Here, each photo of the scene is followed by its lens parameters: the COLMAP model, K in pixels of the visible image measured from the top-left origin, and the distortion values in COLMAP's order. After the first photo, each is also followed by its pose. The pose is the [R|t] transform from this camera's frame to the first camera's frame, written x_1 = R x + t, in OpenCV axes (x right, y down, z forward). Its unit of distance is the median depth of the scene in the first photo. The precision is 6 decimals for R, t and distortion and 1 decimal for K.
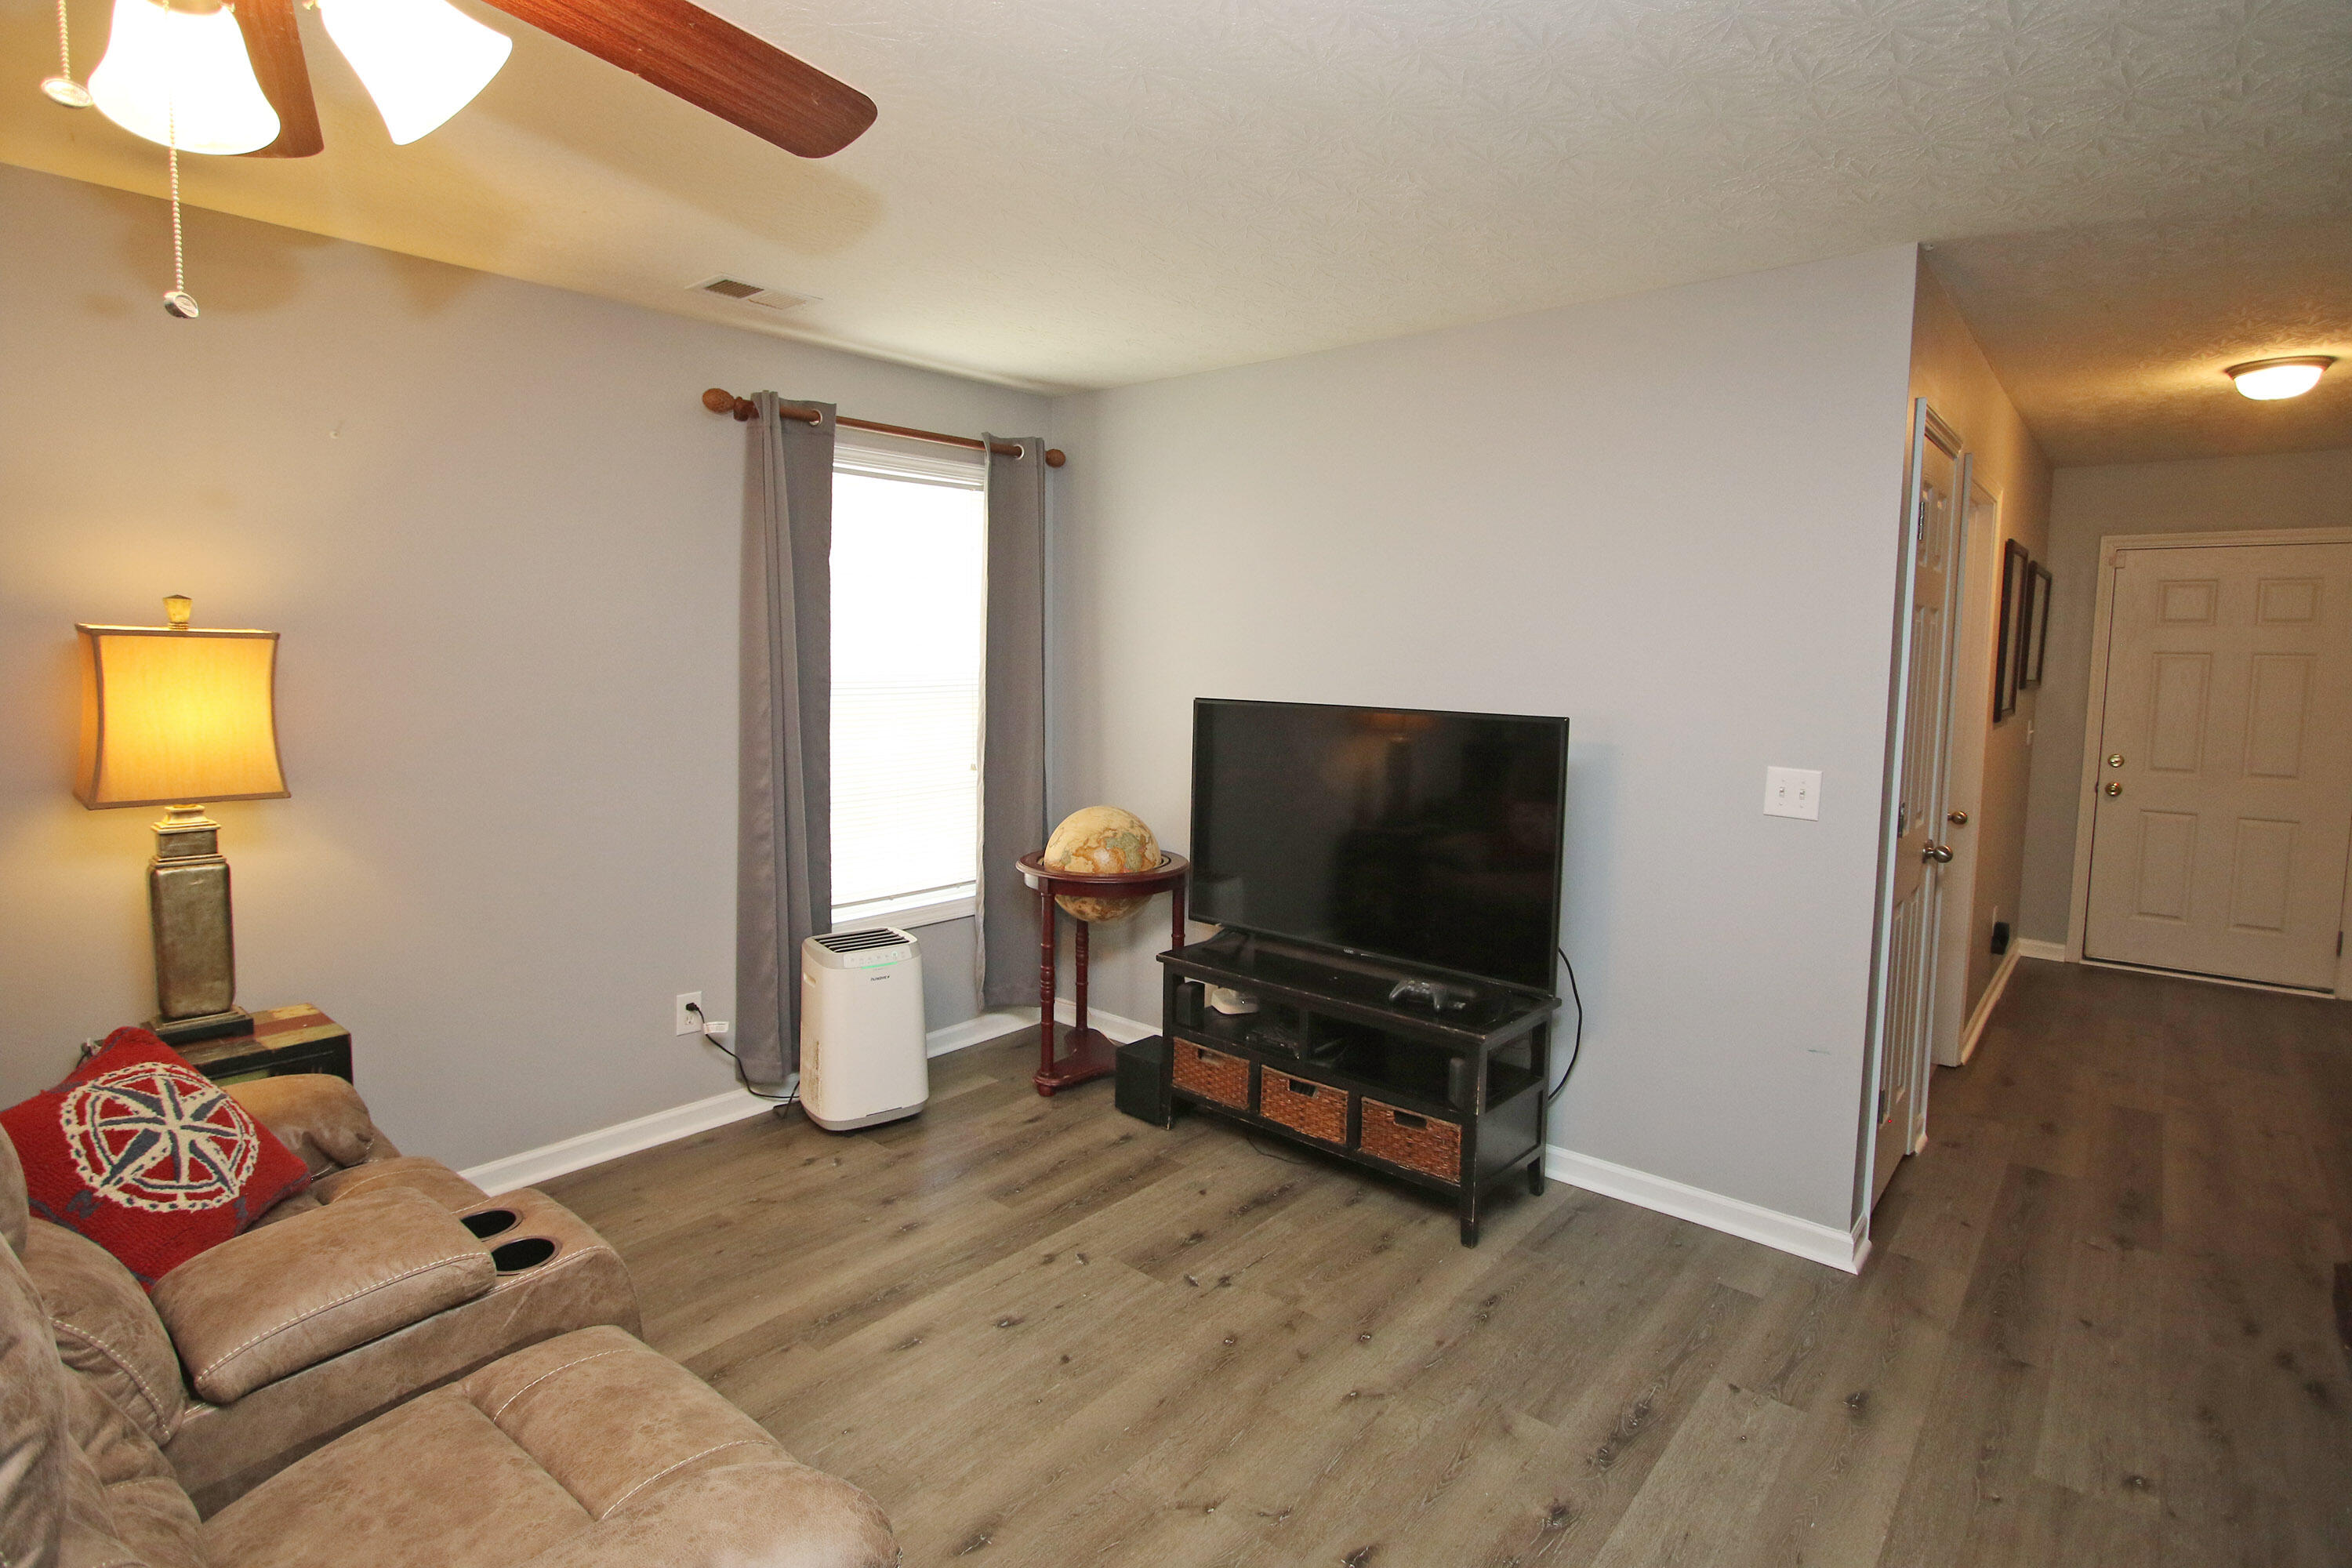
lens RADIAL K [[1172.4, 0, 1176.0], [0, 1172.4, 784.0], [0, 0, 1]] dist [0.000550, 0.000240]
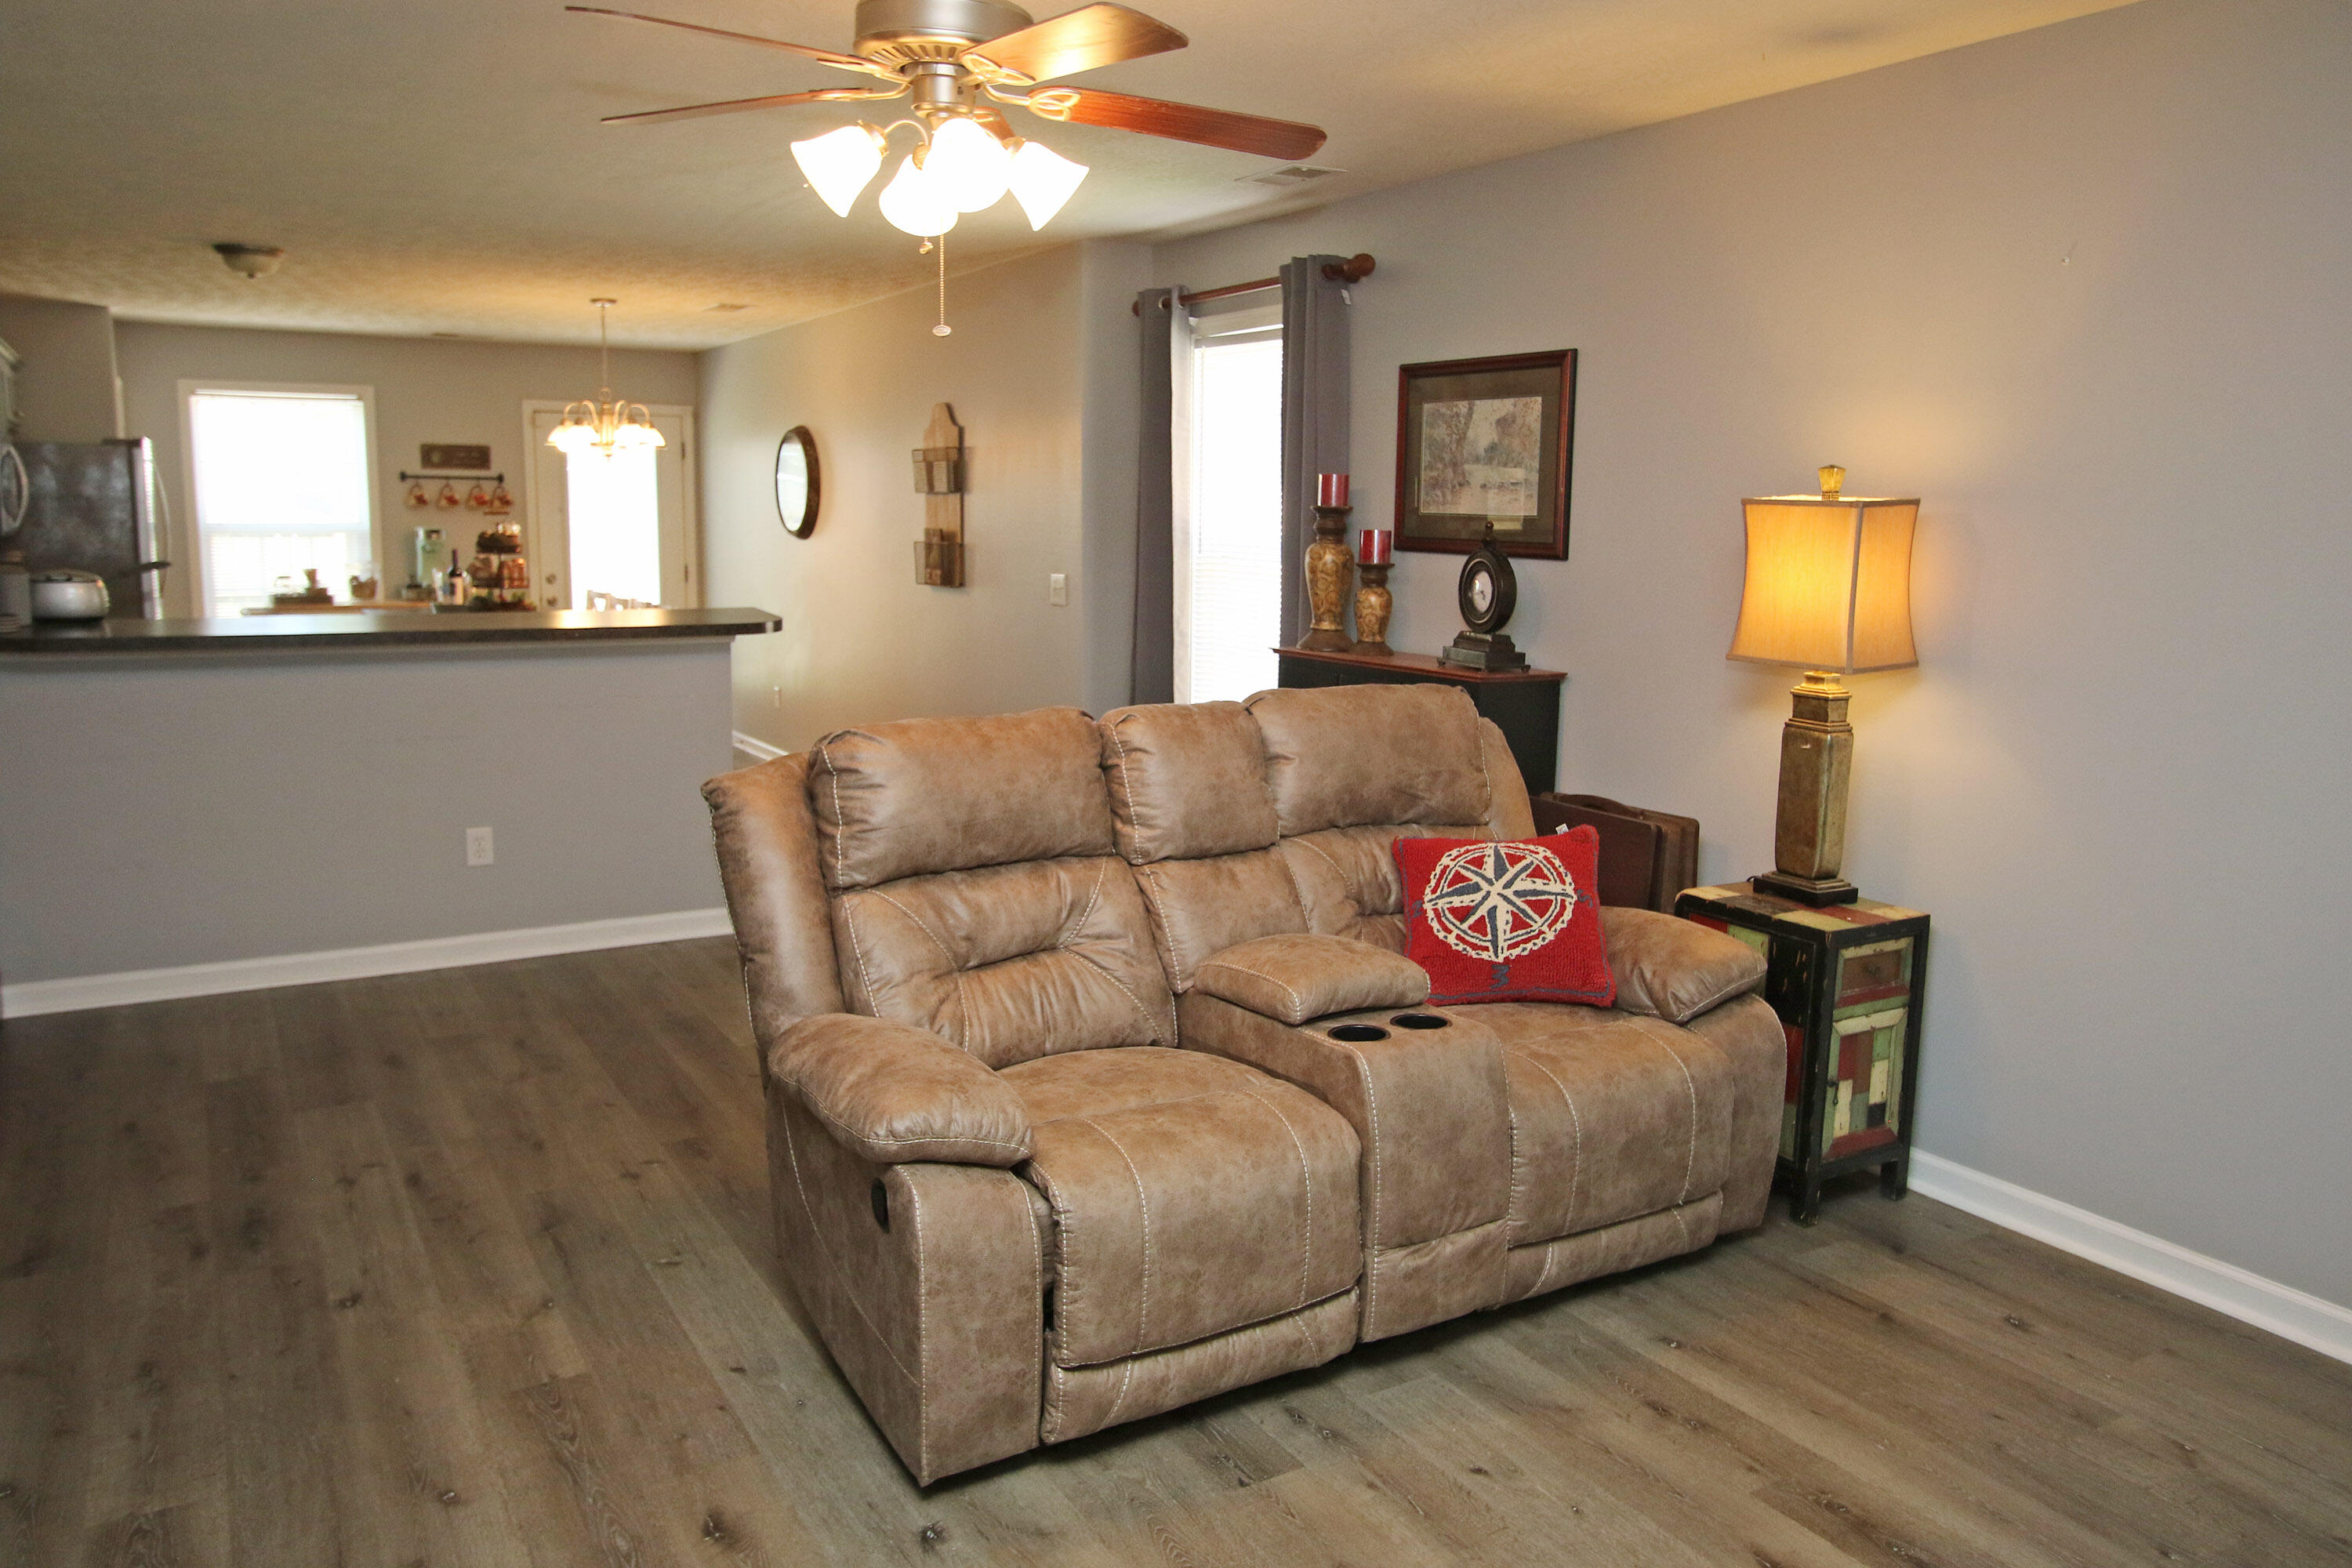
lens RADIAL K [[1745.3, 0, 1176.0], [0, 1745.3, 784.0], [0, 0, 1]] dist [0.050846, 0.001260]
pose [[-0.306129, 0.147648, -0.940471, 1.016955], [-0.129437, 0.972270, 0.194773, -0.145205], [0.943150, 0.181357, -0.278529, 1.176846]]
